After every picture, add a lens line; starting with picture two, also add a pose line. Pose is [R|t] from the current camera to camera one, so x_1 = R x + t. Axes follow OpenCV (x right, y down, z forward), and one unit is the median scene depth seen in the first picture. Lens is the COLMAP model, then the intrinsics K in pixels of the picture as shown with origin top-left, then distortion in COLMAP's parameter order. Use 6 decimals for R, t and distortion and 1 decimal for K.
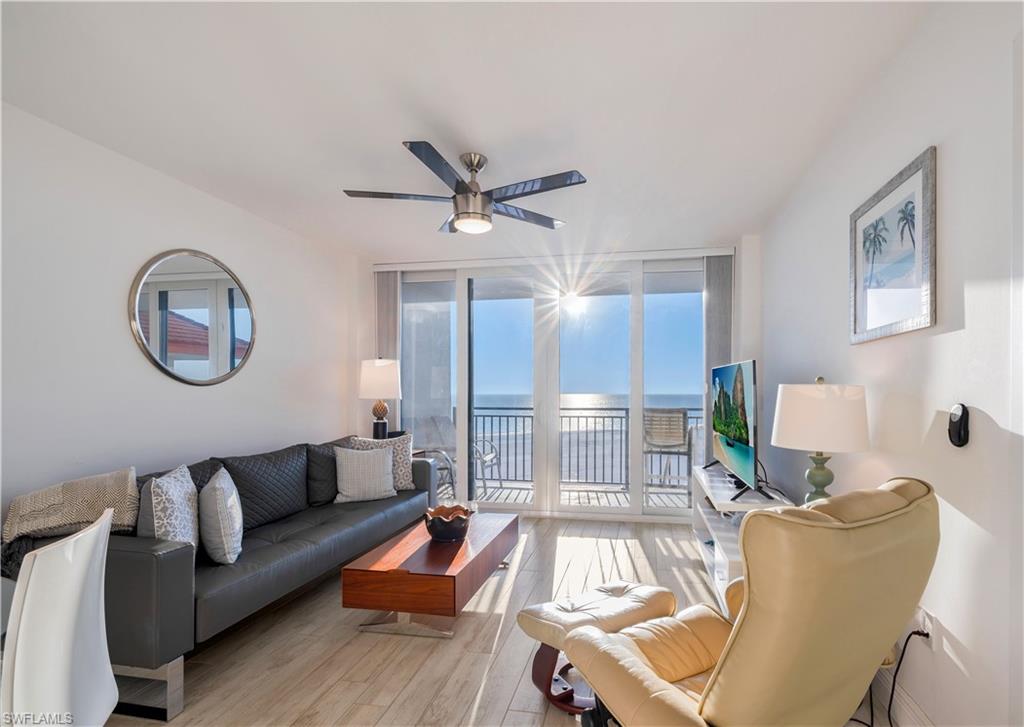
lens RADIAL K [[466.5, 0, 563.8], [0, 466.5, 391.7], [0, 0, 1]] dist [-0.003096, 0.000023]
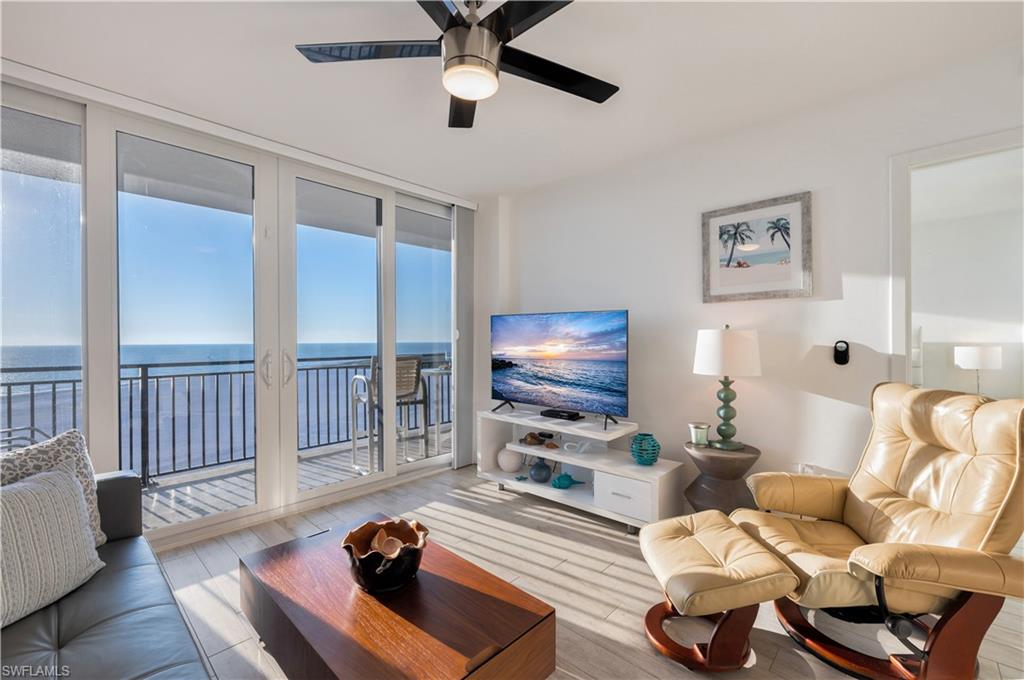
lens RADIAL K [[426.7, 0, 513.4], [0, 426.7, 345.4], [0, 0, 1]] dist [-0.000272, 0.000021]
pose [[0.551887, -0.005360, 0.833902, -0.567146], [0.001580, 0.999984, 0.005382, 0.014834], [-0.833917, -0.001653, 0.551887, 0.531527]]
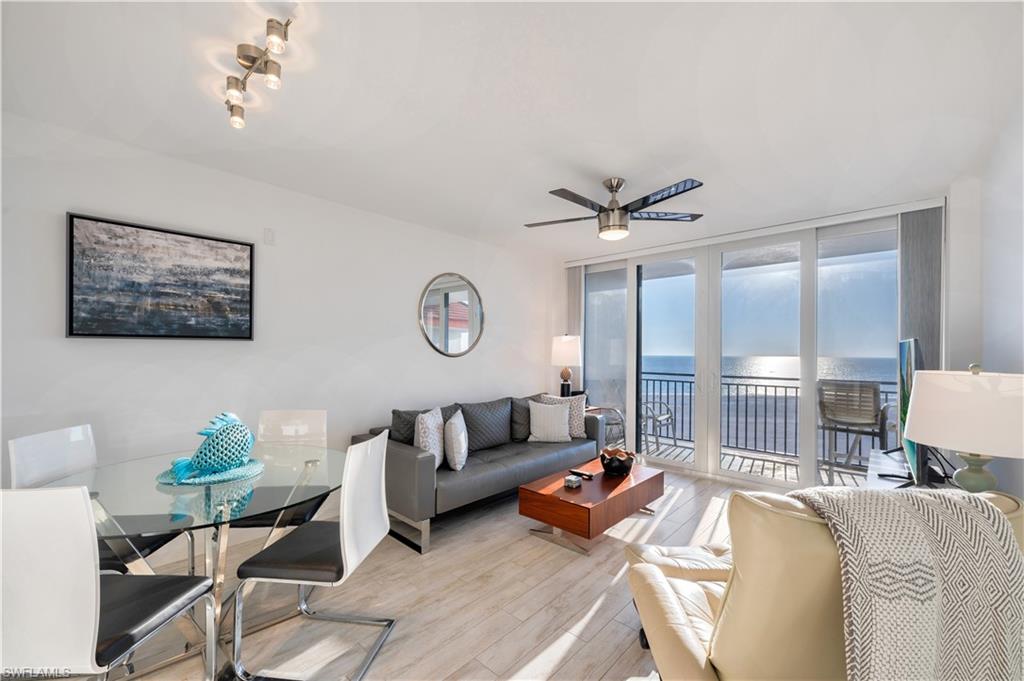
lens RADIAL K [[409.5, 0, 515.2], [0, 409.5, 349.2], [0, 0, 1]] dist [-0.000553, -0.000022]
pose [[0.838657, 0.002798, -0.544653, 0.159084], [-0.007967, 0.999943, -0.007130, -0.030658], [0.544601, 0.010318, 0.838631, -0.060610]]
